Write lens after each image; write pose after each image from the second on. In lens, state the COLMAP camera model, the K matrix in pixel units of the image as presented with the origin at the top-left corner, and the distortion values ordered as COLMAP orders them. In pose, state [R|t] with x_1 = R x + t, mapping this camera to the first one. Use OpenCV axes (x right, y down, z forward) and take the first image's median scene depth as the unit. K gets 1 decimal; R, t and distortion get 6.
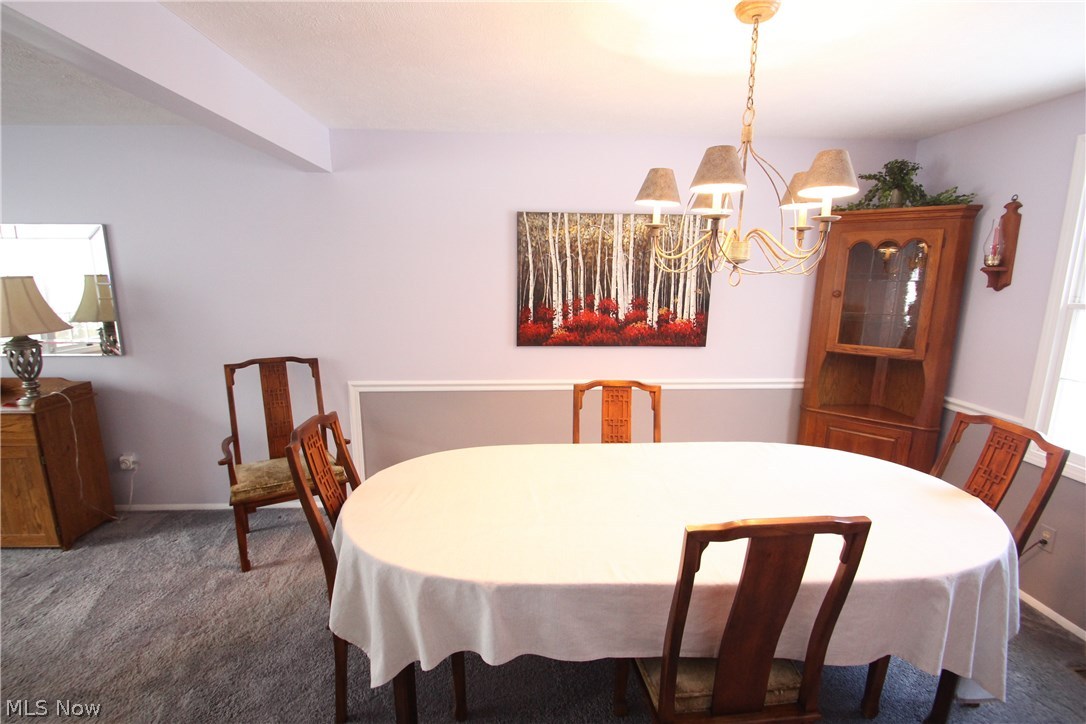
lens RADIAL K [[504.7, 0, 539.0], [0, 504.7, 374.5], [0, 0, 1]] dist [0.013618, -0.016729]
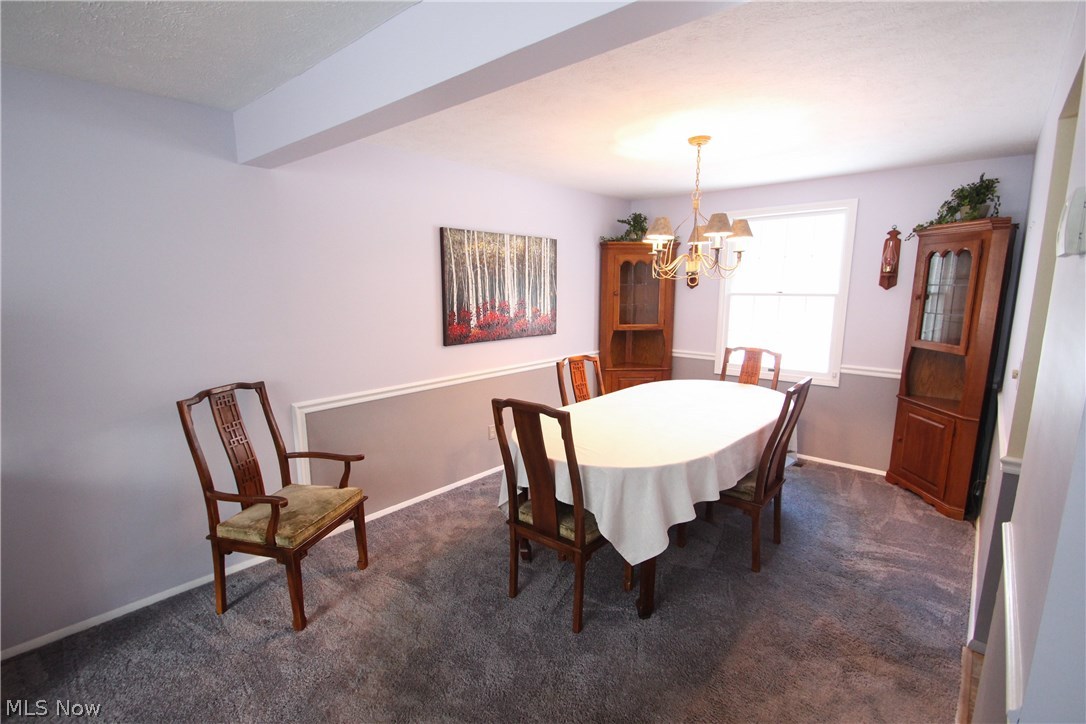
lens RADIAL K [[504.7, 0, 539.0], [0, 504.7, 374.5], [0, 0, 1]] dist [0.013618, -0.016729]
pose [[0.698763, -0.134589, 0.702578, -0.717839], [0.150847, 0.987780, 0.039195, -0.007066], [-0.699268, 0.078594, 0.710526, 0.067100]]
